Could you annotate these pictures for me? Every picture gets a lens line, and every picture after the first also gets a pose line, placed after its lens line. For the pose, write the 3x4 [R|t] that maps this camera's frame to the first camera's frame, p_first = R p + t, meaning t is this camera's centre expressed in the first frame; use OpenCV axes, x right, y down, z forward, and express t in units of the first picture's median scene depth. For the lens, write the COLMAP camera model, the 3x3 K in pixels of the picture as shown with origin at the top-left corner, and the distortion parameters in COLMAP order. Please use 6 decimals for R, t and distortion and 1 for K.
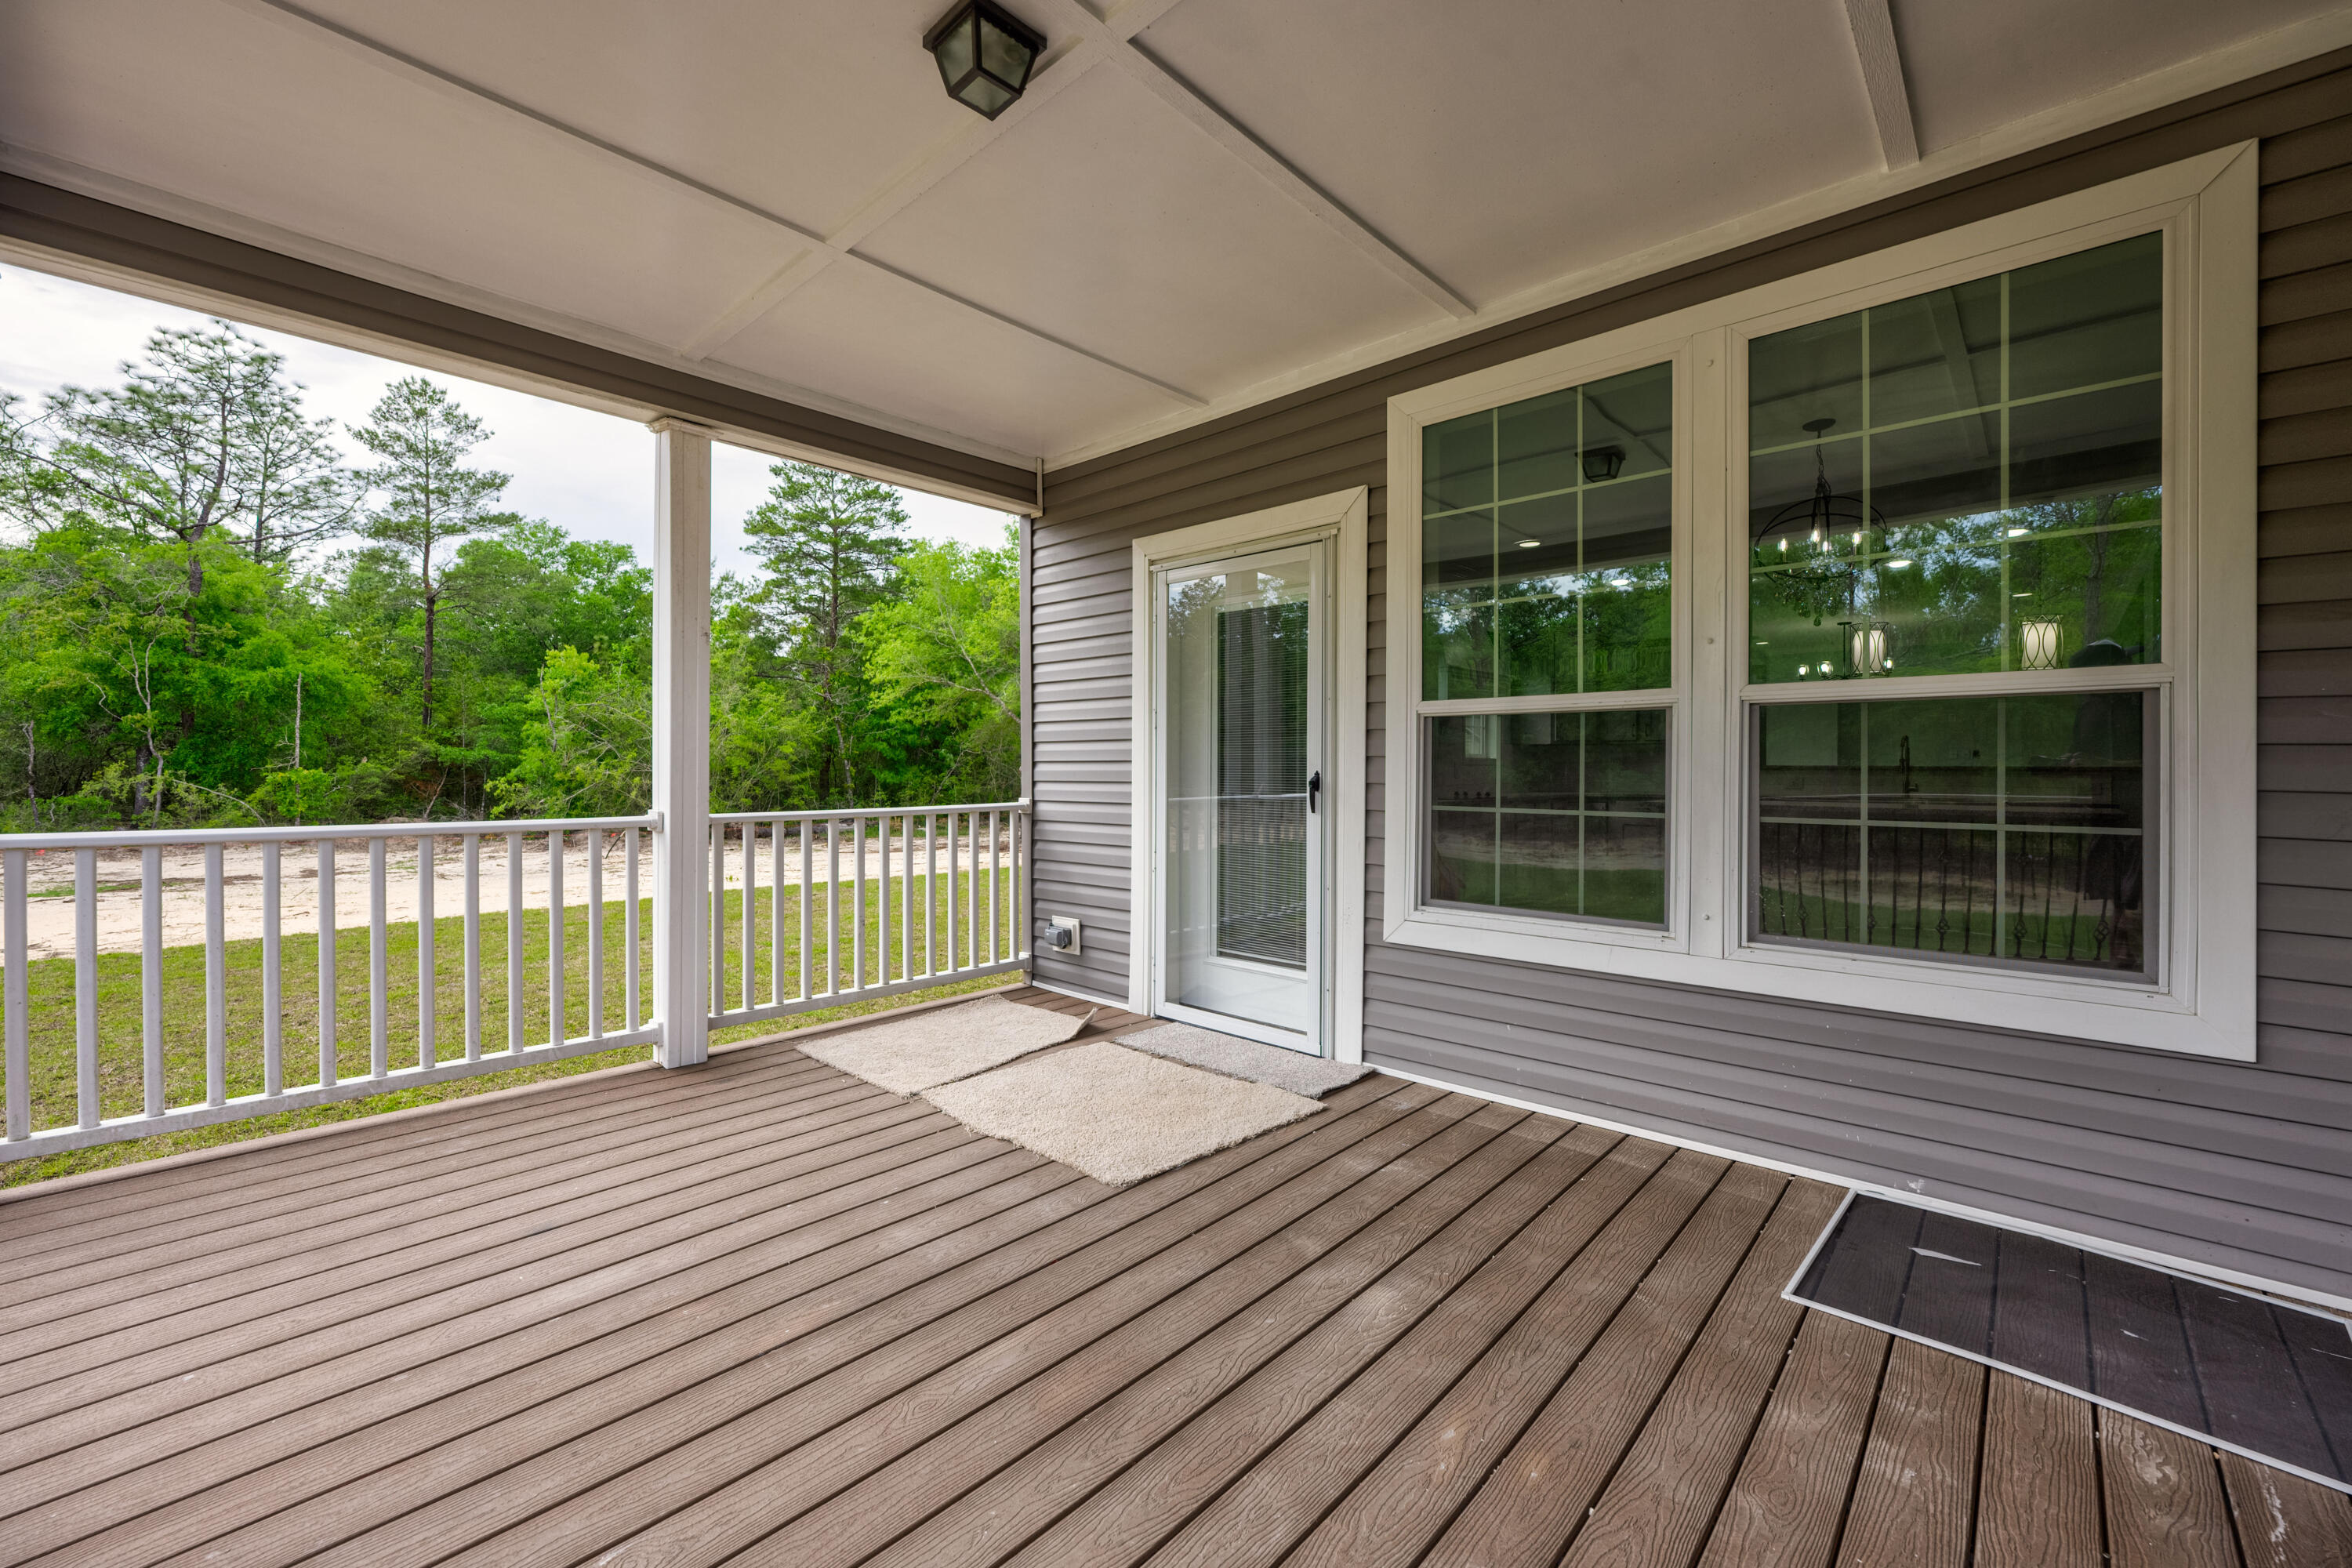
lens RADIAL K [[955.2, 0, 1173.0], [0, 955.2, 766.9], [0, 0, 1]] dist [-0.000630, 0.000344]
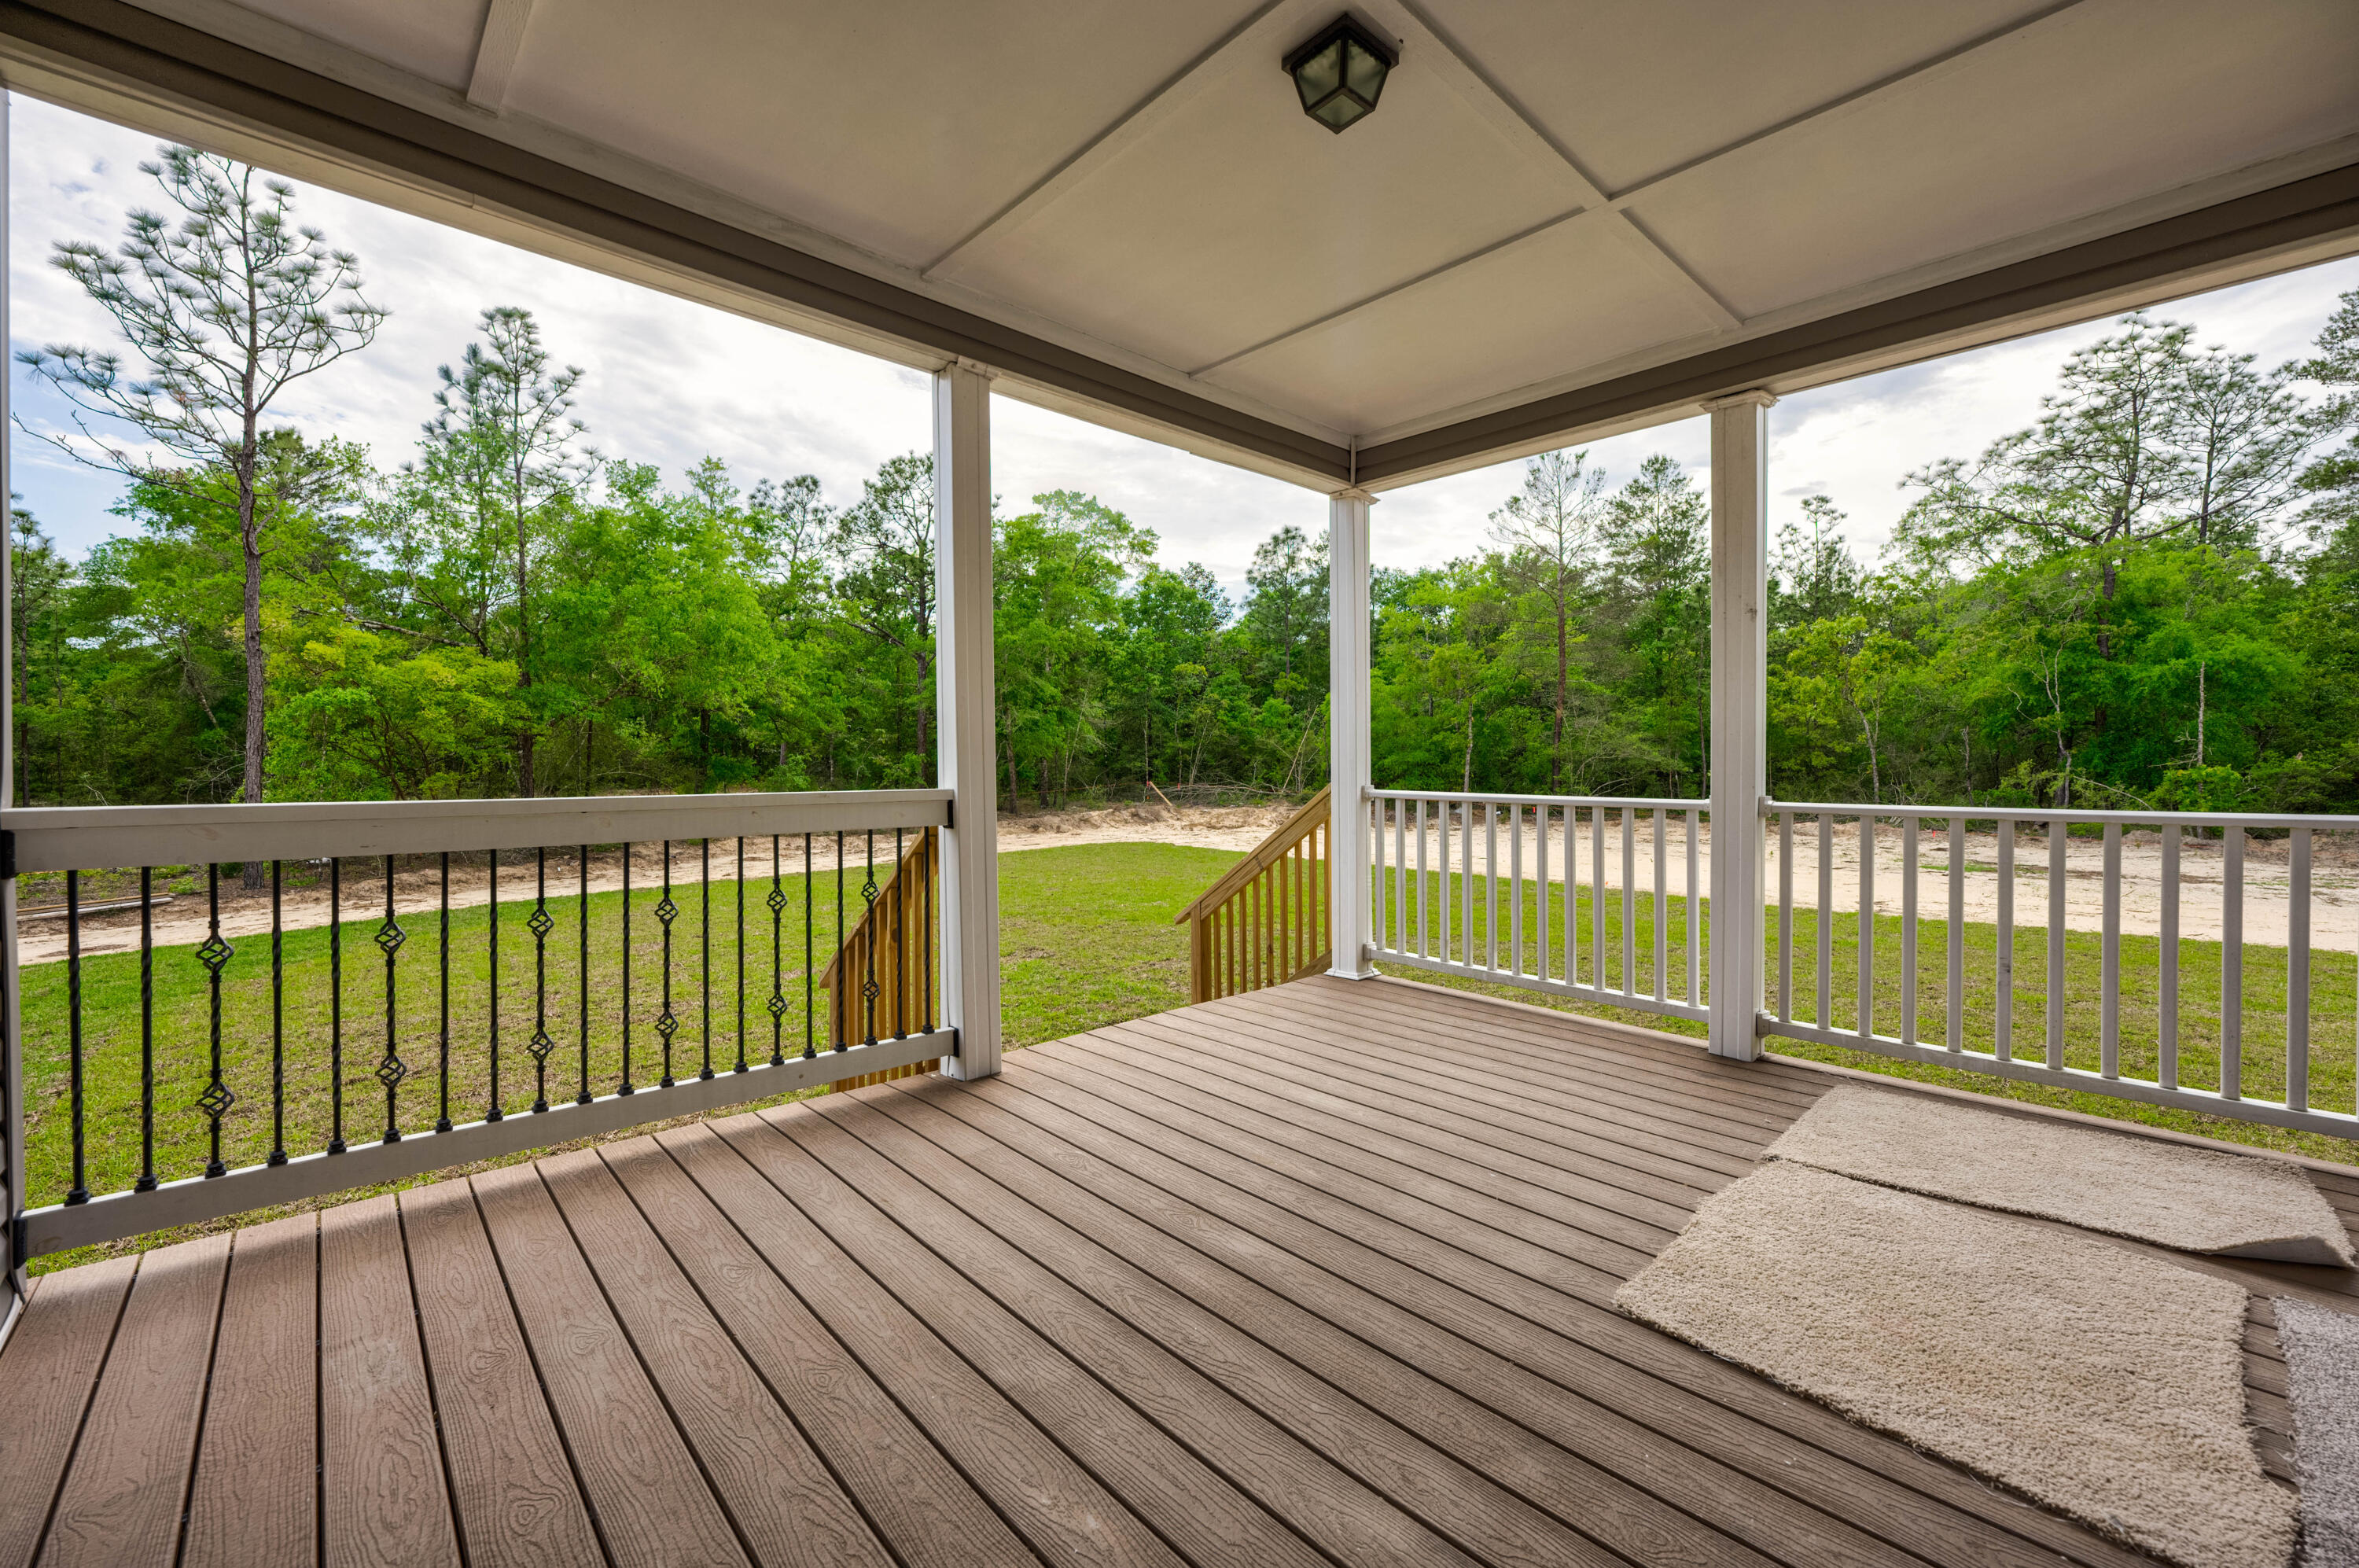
lens RADIAL K [[953.6, 0, 1175.5], [0, 953.6, 771.8], [0, 0, 1]] dist [0.000309, -0.000040]
pose [[-0.077672, 0.006248, -0.996959, 0.511885], [-0.000884, 0.999980, 0.006336, 0.016149], [0.996979, 0.001373, -0.077665, 0.522634]]
